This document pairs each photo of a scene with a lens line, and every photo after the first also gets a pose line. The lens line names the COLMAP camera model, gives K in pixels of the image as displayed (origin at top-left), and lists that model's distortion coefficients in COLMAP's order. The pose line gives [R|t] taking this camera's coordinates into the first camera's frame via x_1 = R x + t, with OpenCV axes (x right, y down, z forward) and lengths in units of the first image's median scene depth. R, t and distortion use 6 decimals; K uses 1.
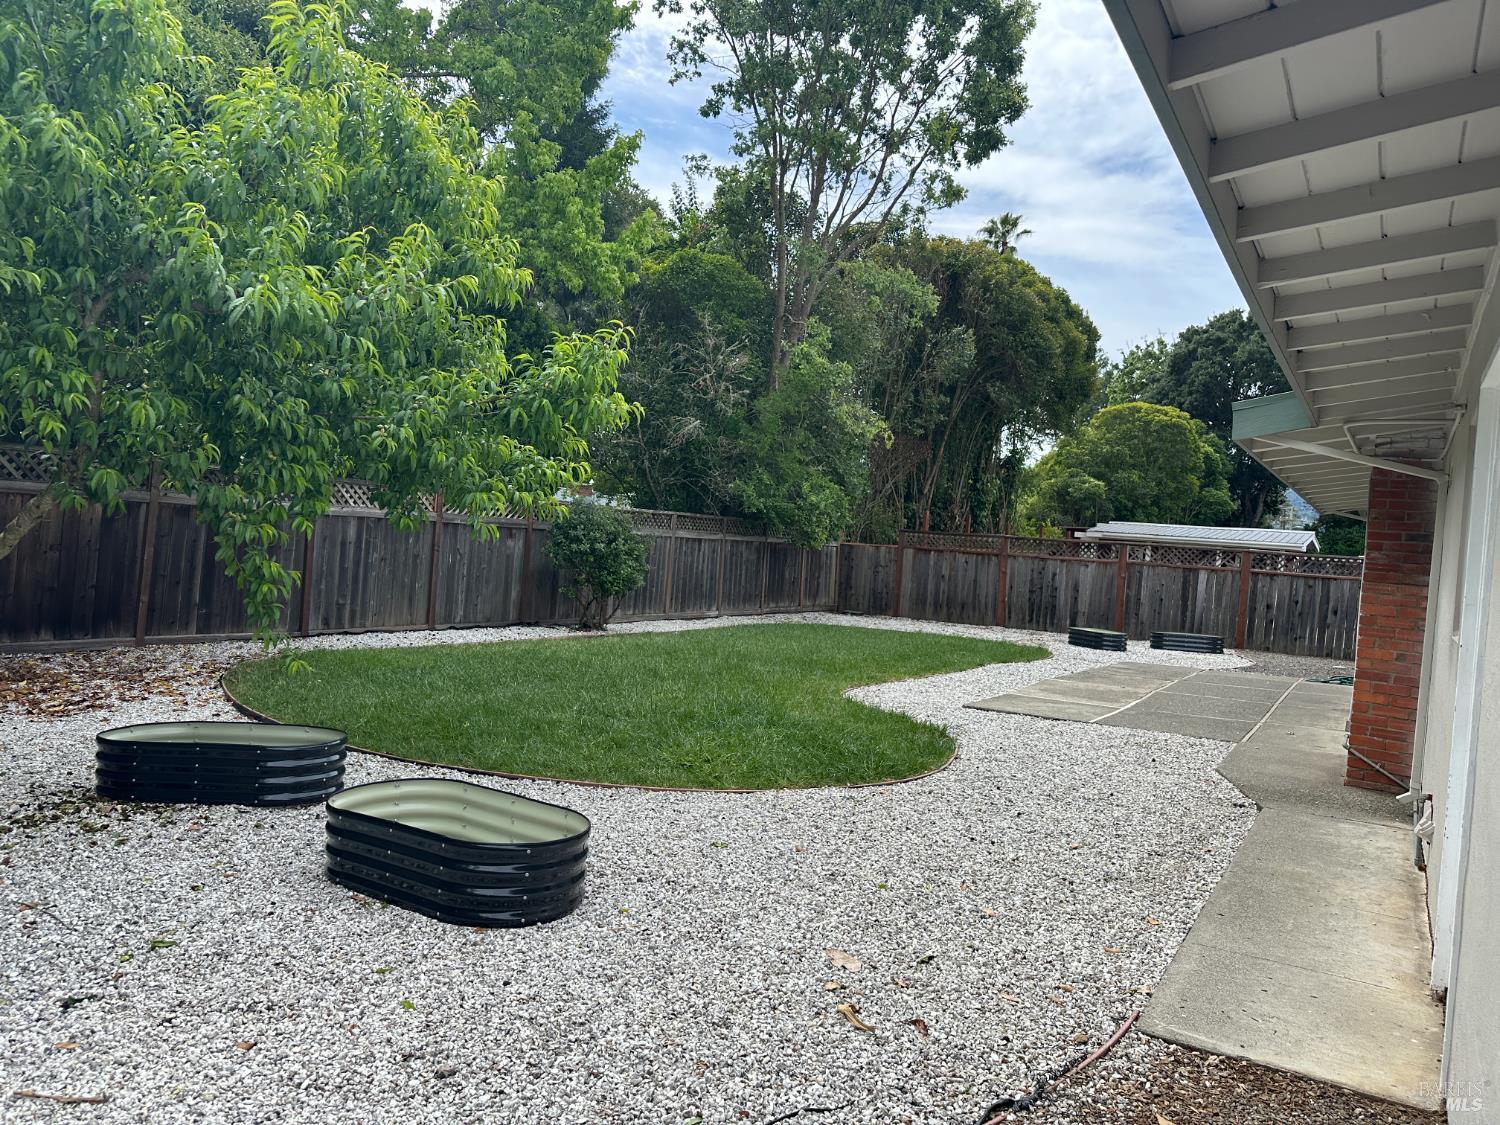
lens RADIAL K [[1045.1, 0, 750.0], [0, 1045.1, 562.5], [0, 0, 1]] dist [0.139501, -0.204091]
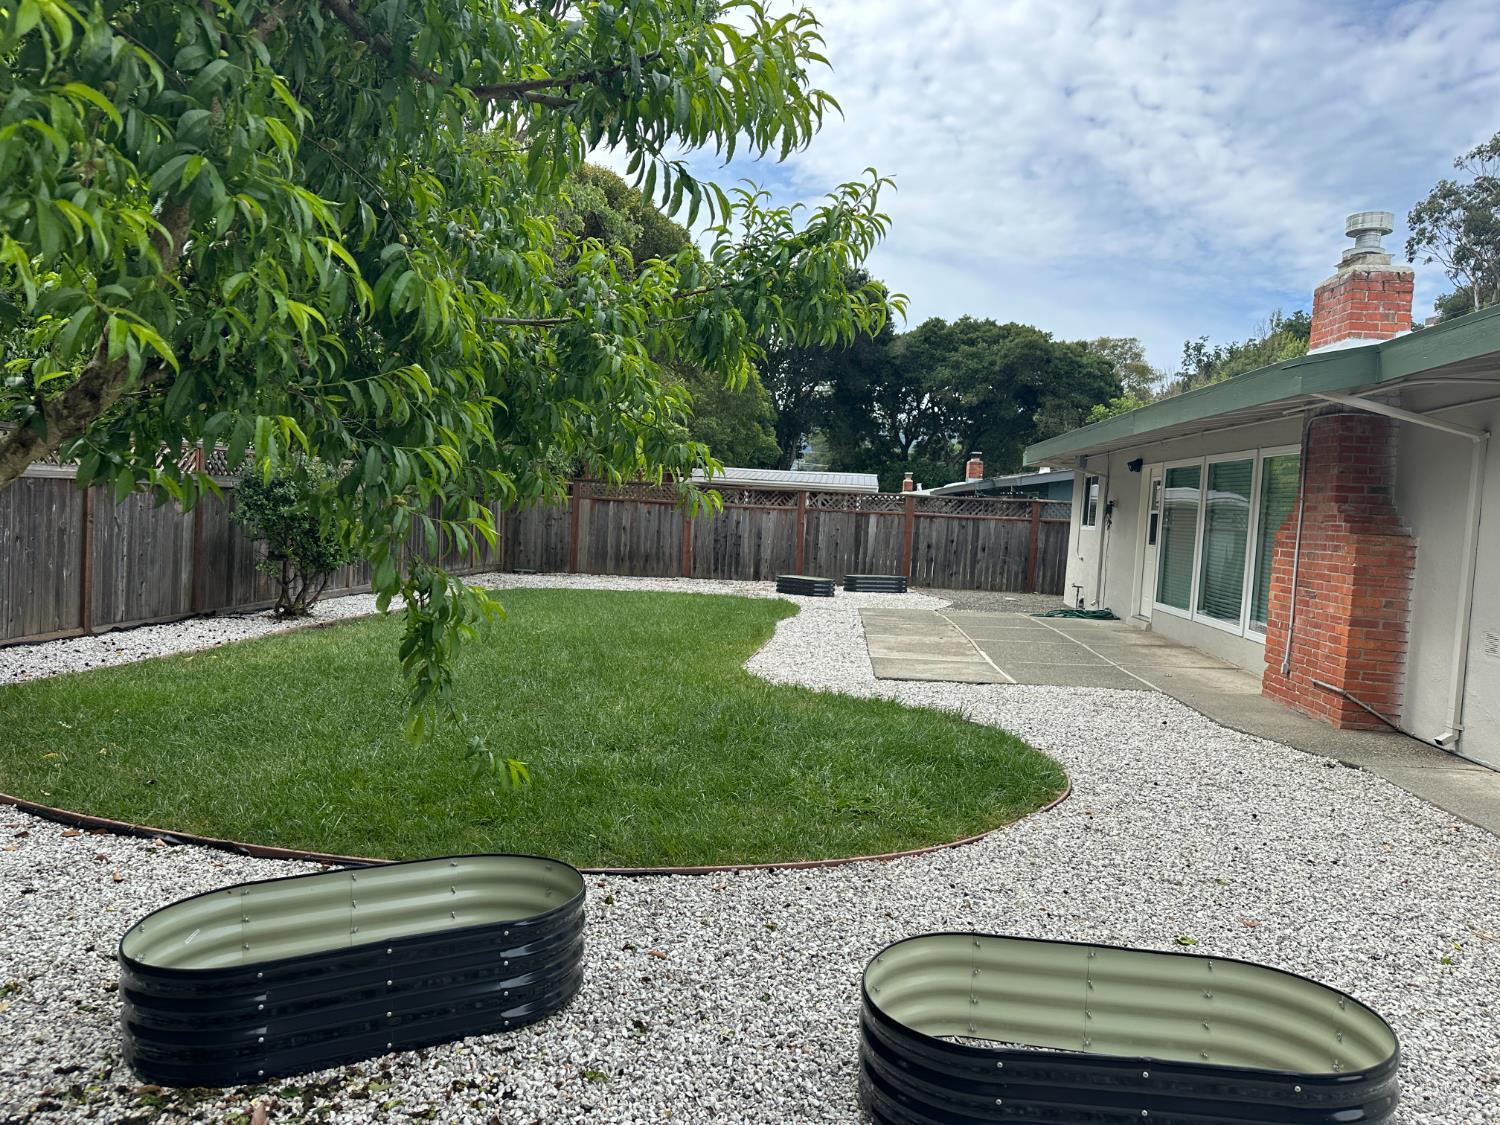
lens RADIAL K [[1045.1, 0, 750.0], [0, 1045.1, 562.5], [0, 0, 1]] dist [0.139501, -0.204091]
pose [[0.896879, -0.048502, 0.439608, -0.152621], [0.024404, 0.997881, 0.060307, -0.011473], [-0.441601, -0.043360, 0.896163, 0.121131]]
